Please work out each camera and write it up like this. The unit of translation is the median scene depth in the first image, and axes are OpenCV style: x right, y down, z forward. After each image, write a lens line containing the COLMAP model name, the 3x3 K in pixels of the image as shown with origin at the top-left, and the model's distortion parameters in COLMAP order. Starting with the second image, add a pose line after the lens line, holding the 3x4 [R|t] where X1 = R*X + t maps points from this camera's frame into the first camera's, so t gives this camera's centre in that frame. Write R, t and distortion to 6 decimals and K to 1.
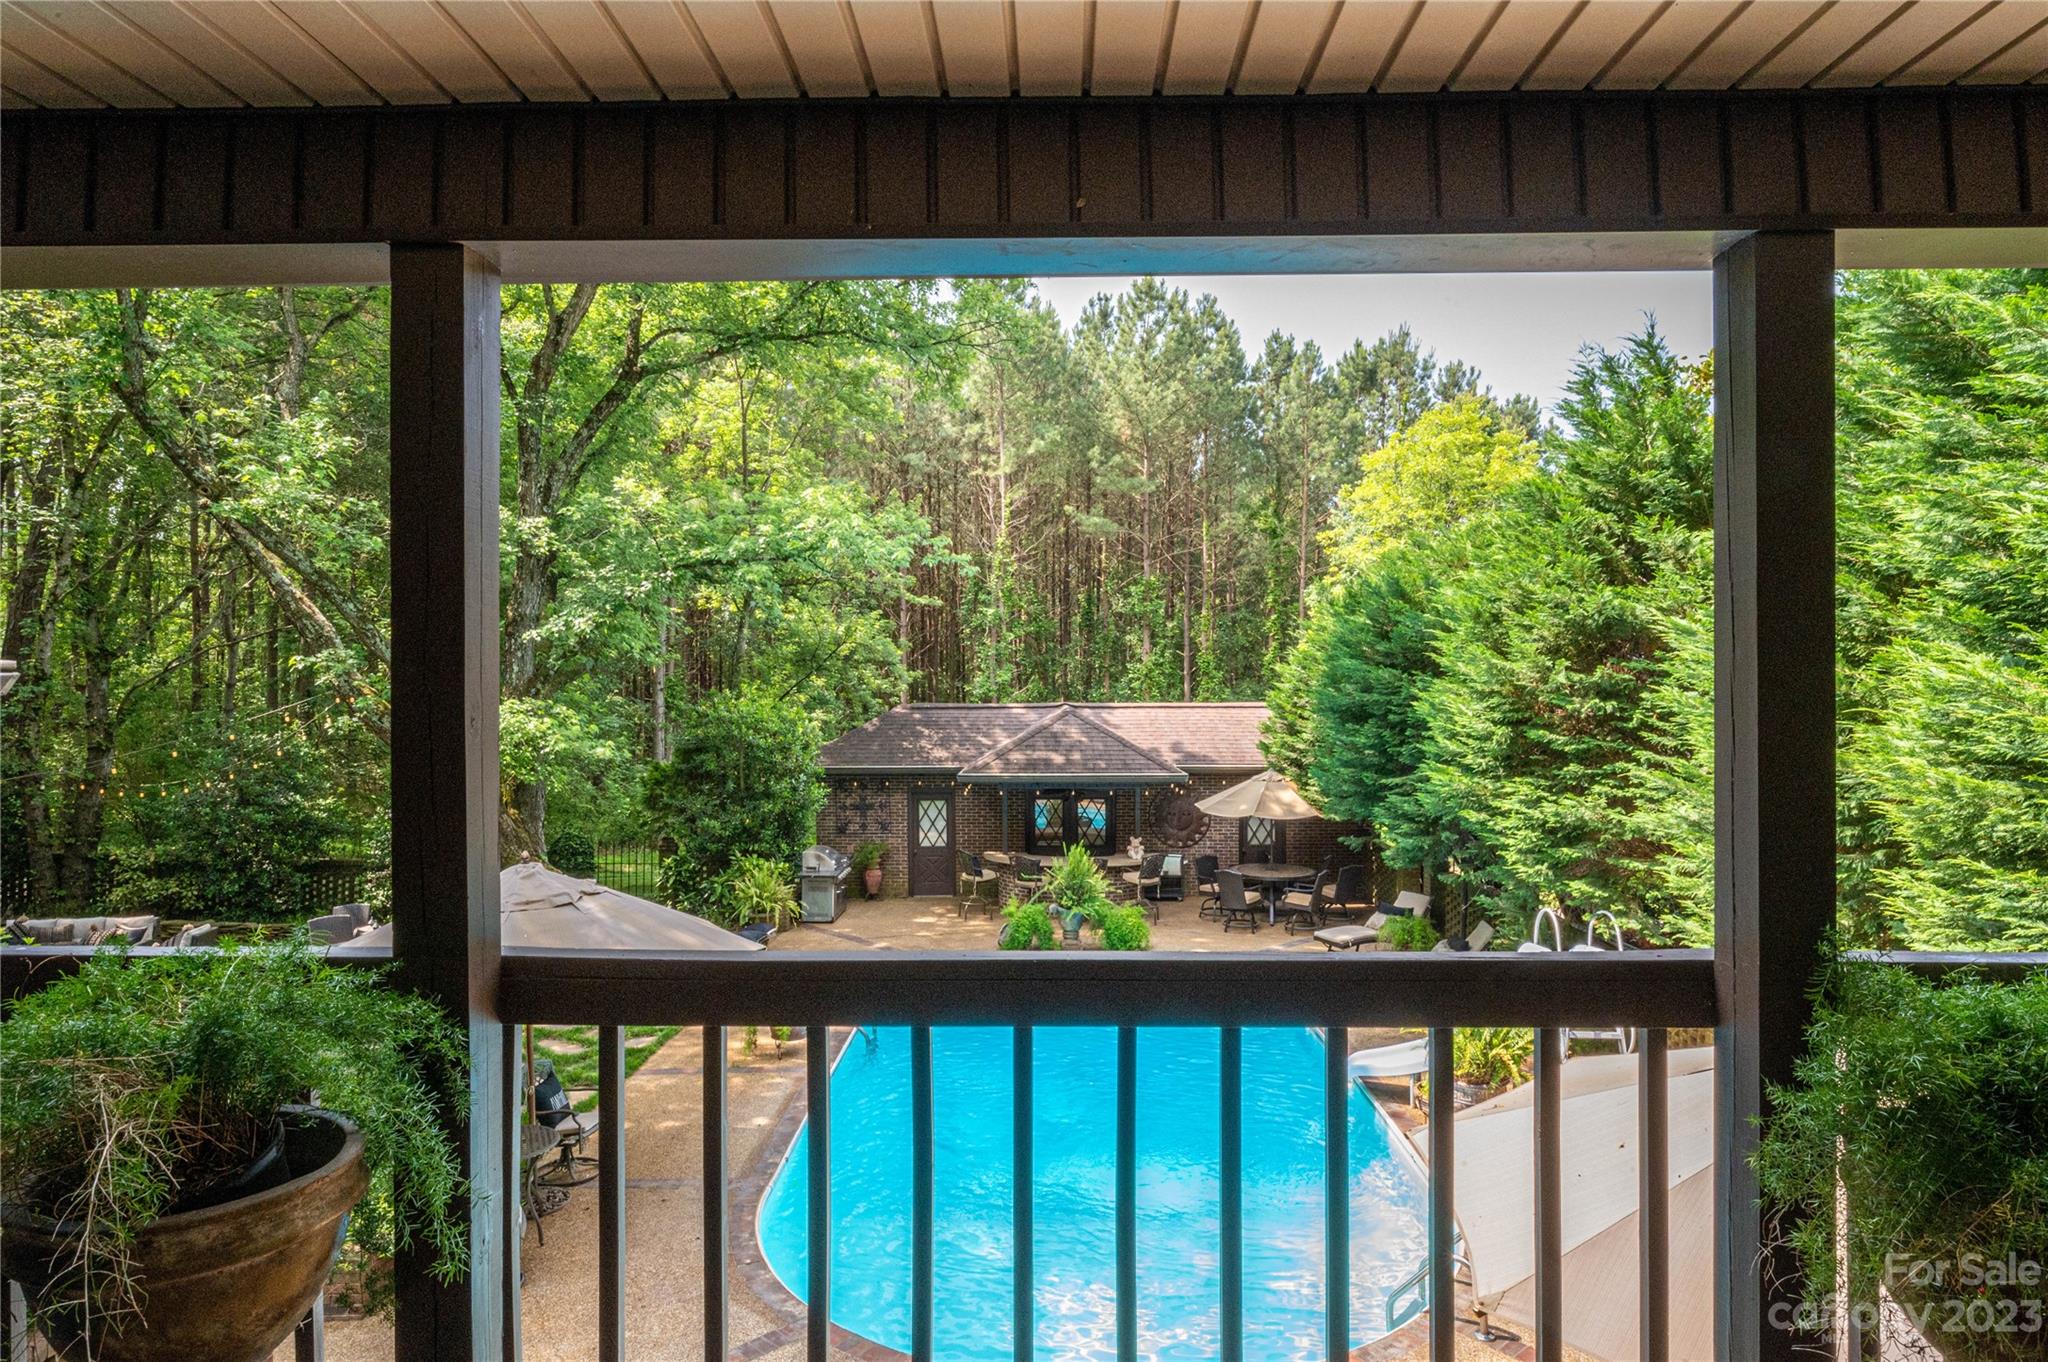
lens RADIAL K [[1191.8, 0, 1021.7], [0, 1191.8, 676.9], [0, 0, 1]] dist [-0.001486, 0.000127]
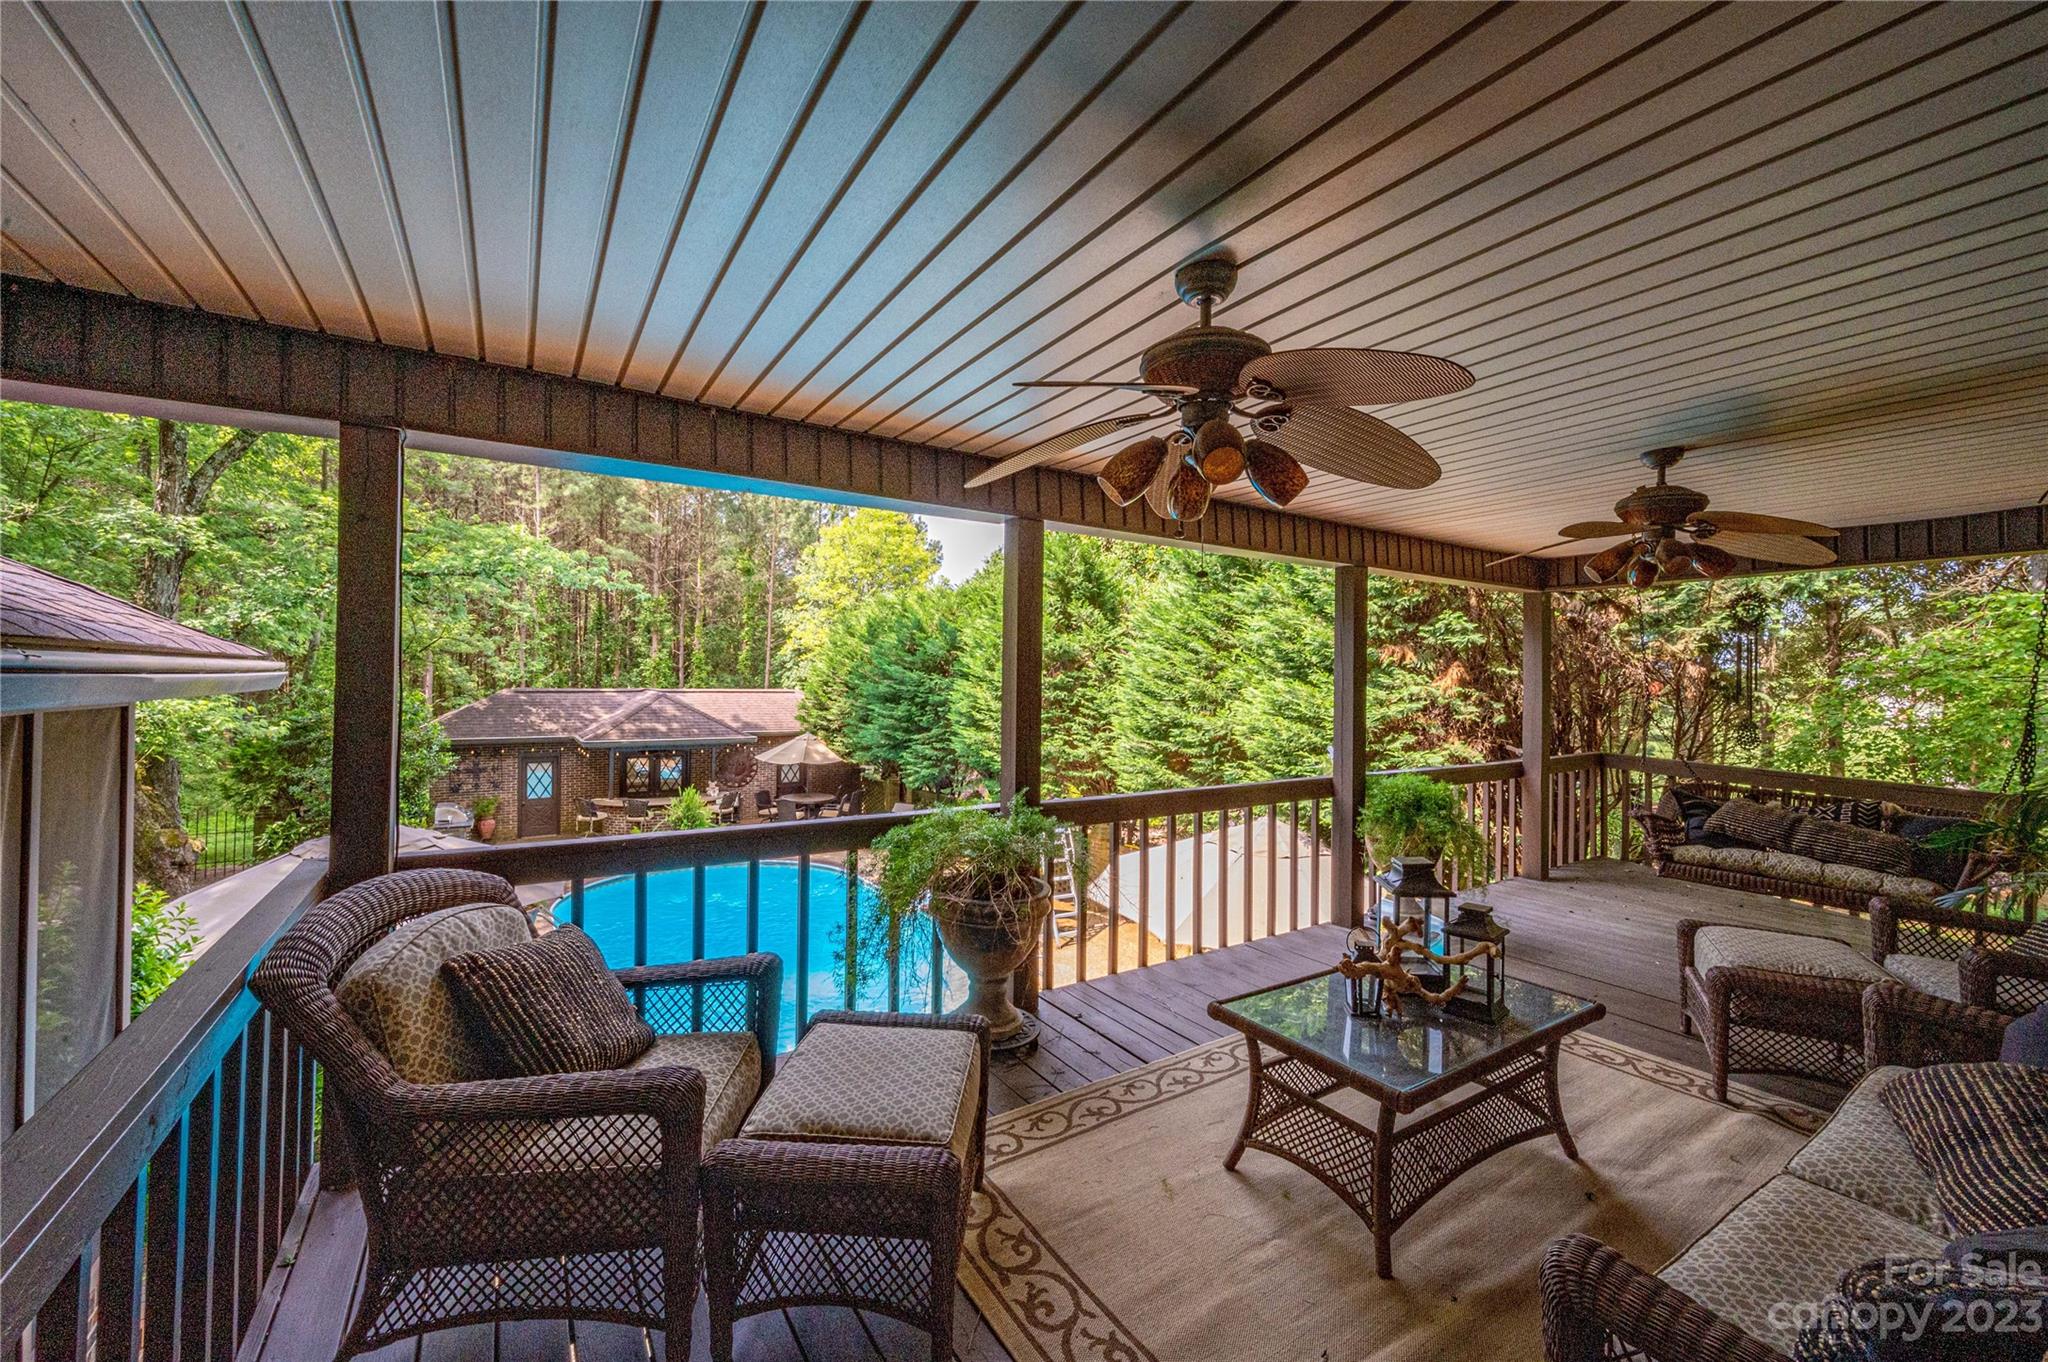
lens RADIAL K [[812.9, 0, 1032.7], [0, 812.9, 649.8], [0, 0, 1]] dist [0.002029, 0.000110]
pose [[0.822399, 0.033696, 0.567913, -0.146139], [-0.020197, 0.999344, -0.030047, -0.003834], [-0.568553, 0.013240, 0.822540, -0.039796]]
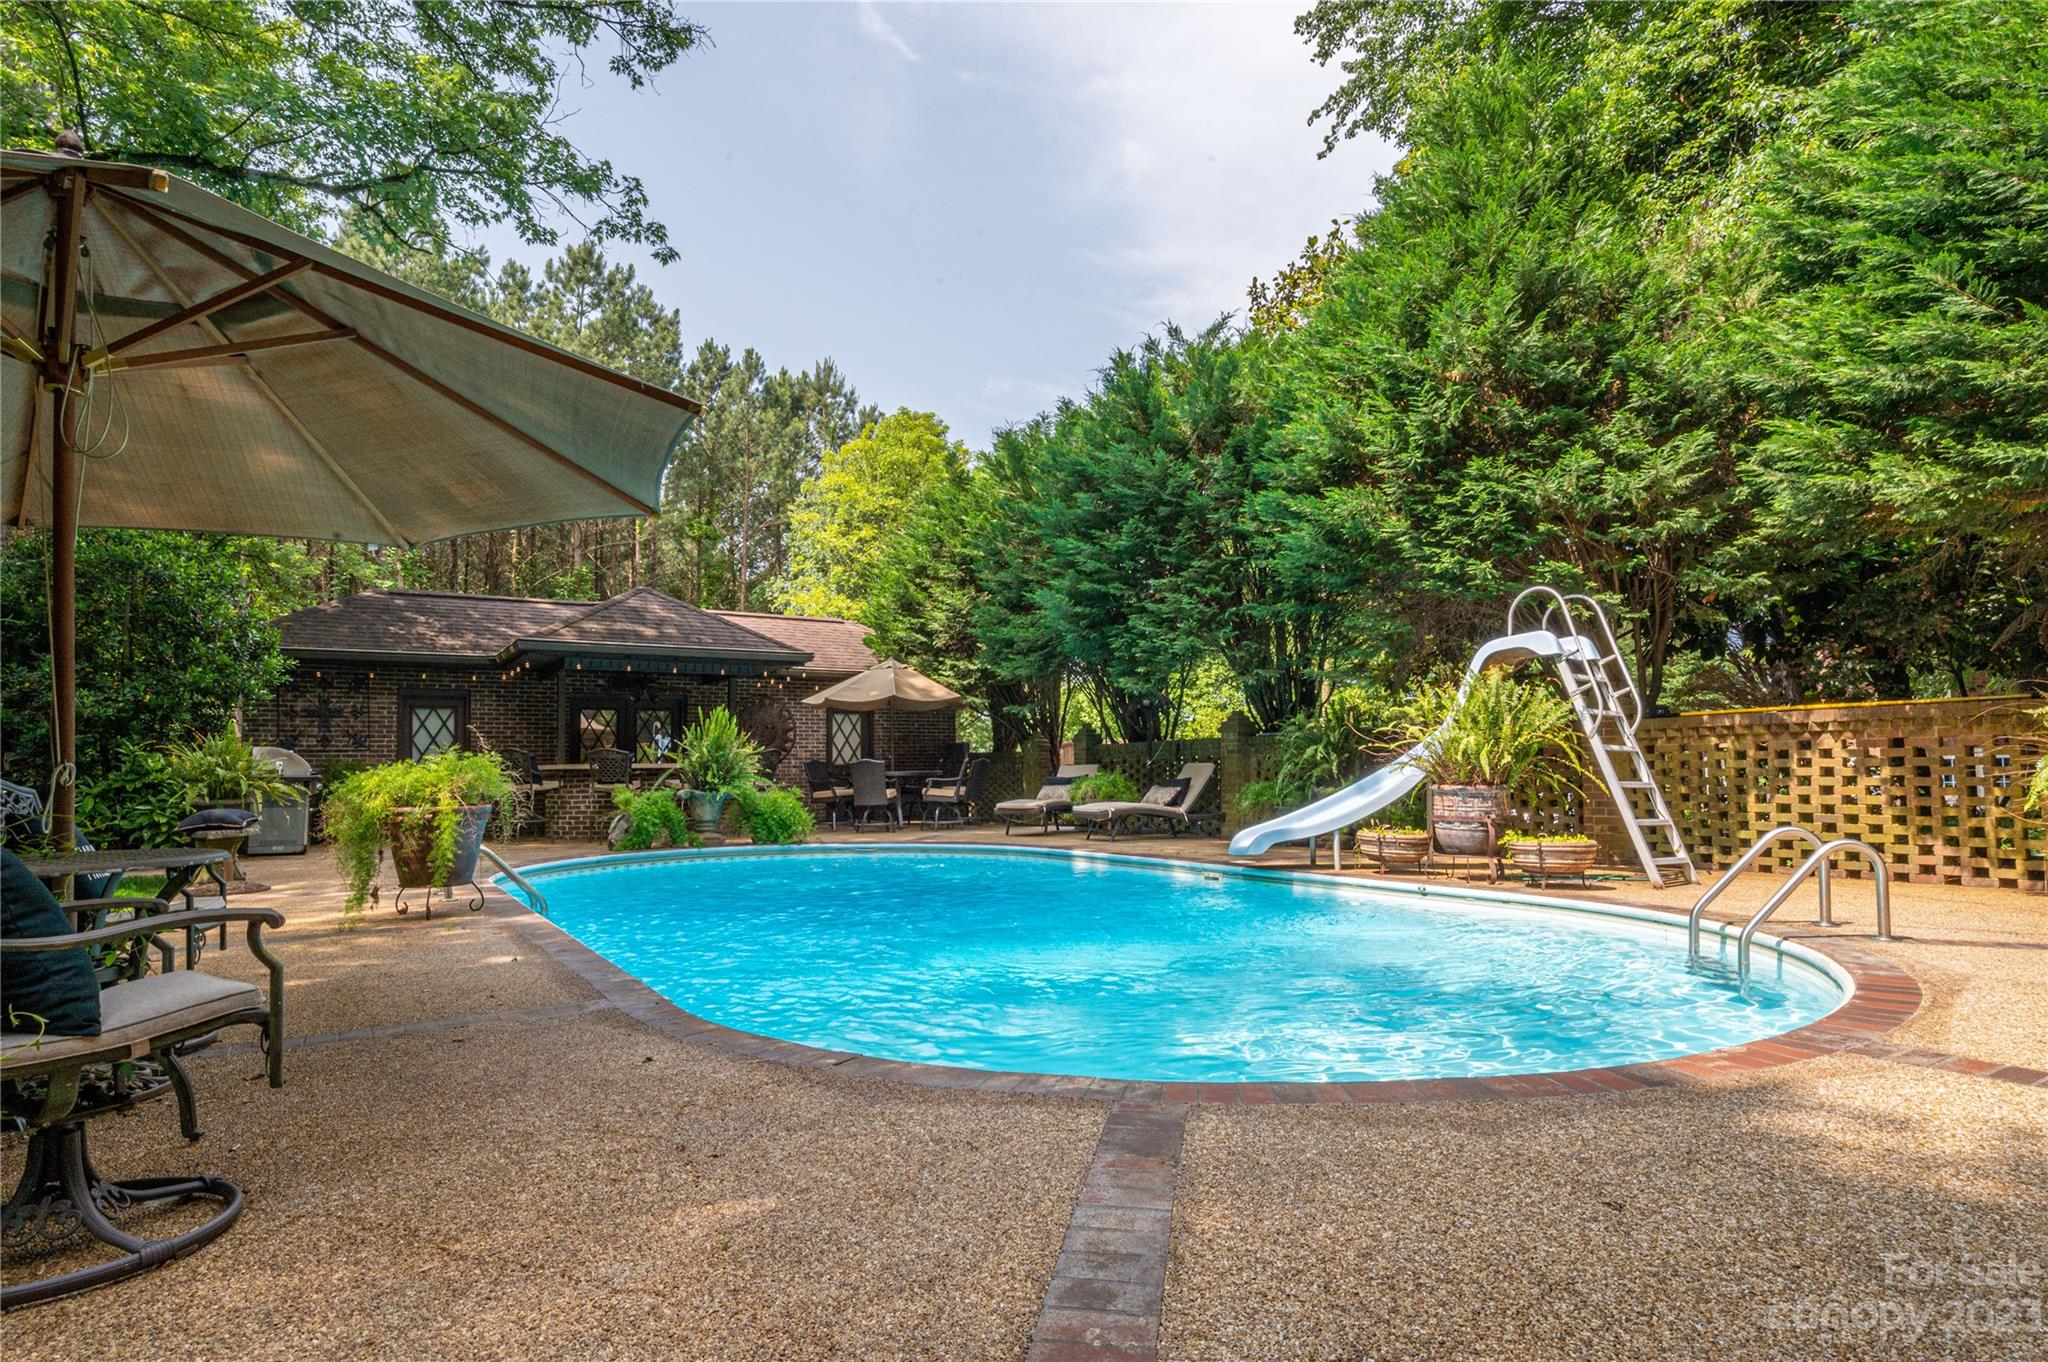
lens RADIAL K [[1086.8, 0, 1022.5], [0, 1086.8, 716.0], [0, 0, 1]] dist [-0.004303, -0.000383]
pose [[0.835906, 0.014625, 0.548677, -0.143707], [0.007821, 0.999226, -0.038548, 0.142179], [-0.548817, 0.036514, 0.835145, 0.249314]]
